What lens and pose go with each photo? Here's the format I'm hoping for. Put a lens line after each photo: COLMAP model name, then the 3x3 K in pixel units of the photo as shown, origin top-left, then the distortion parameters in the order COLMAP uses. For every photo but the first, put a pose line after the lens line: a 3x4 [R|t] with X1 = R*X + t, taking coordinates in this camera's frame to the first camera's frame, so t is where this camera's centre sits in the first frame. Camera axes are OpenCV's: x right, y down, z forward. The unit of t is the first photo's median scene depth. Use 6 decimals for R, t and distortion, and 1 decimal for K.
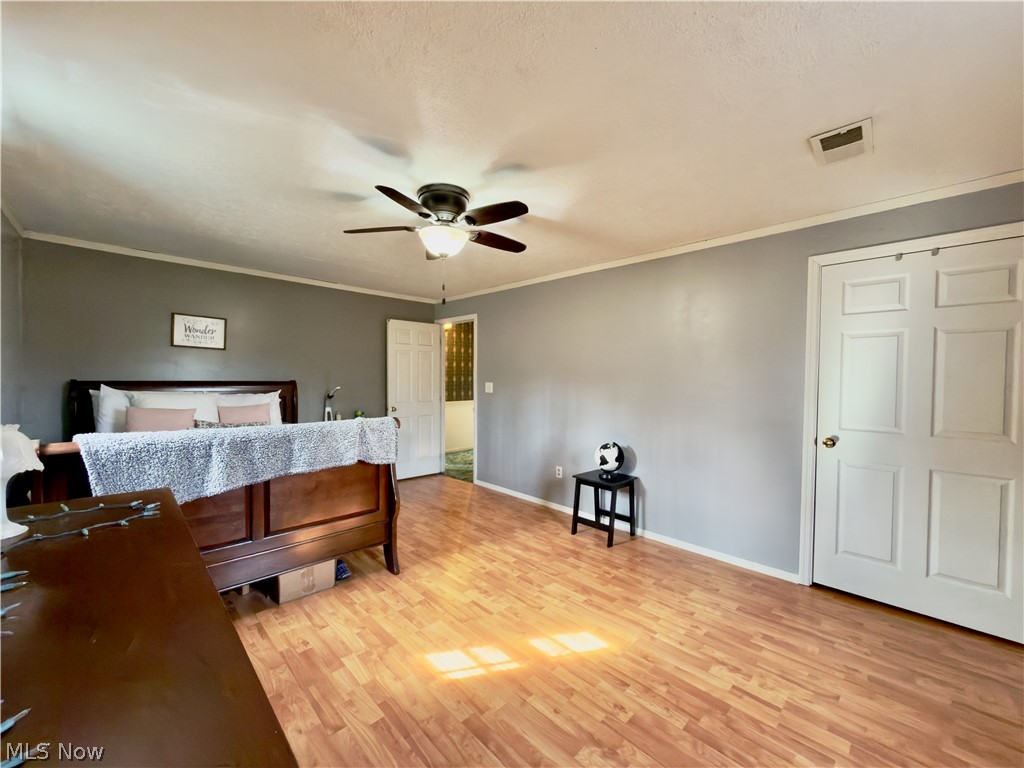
lens RADIAL K [[412.6, 0, 512.2], [0, 412.6, 386.7], [0, 0, 1]] dist [-0.000185, -0.000252]
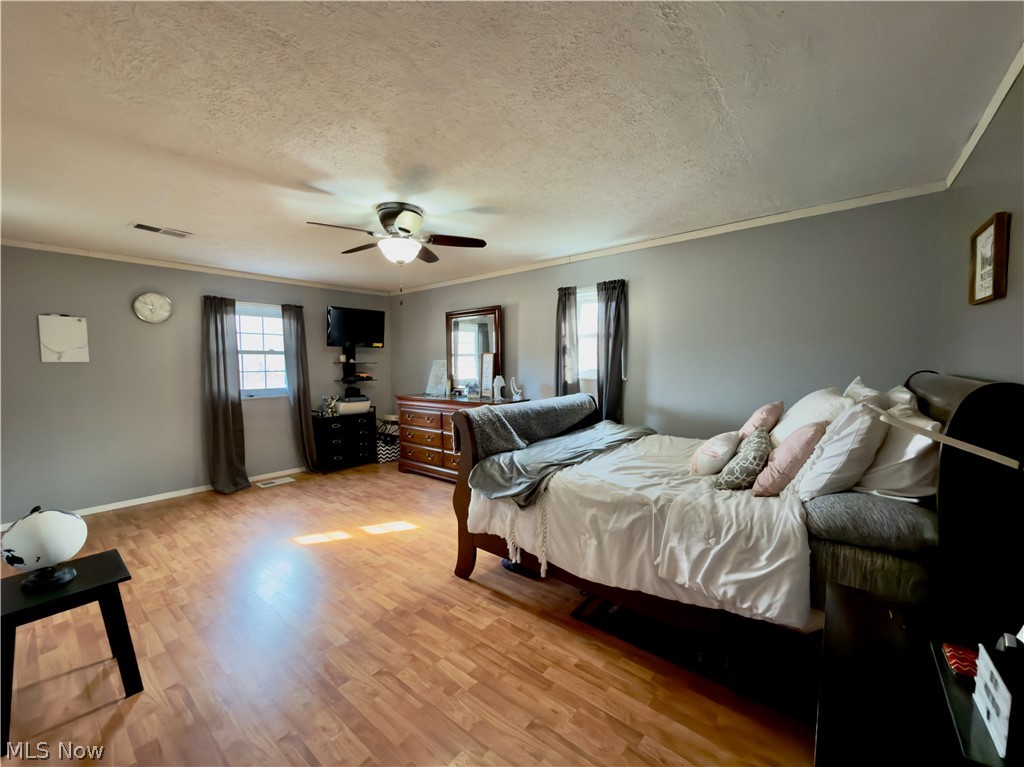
lens RADIAL K [[412.6, 0, 512.2], [0, 412.6, 386.2], [0, 0, 1]] dist [-0.000185, -0.000252]
pose [[-0.994424, 0.005314, -0.105317, -0.317963], [-0.002396, 0.997333, 0.072947, -0.045310], [0.105424, 0.072792, -0.991760, 1.987227]]
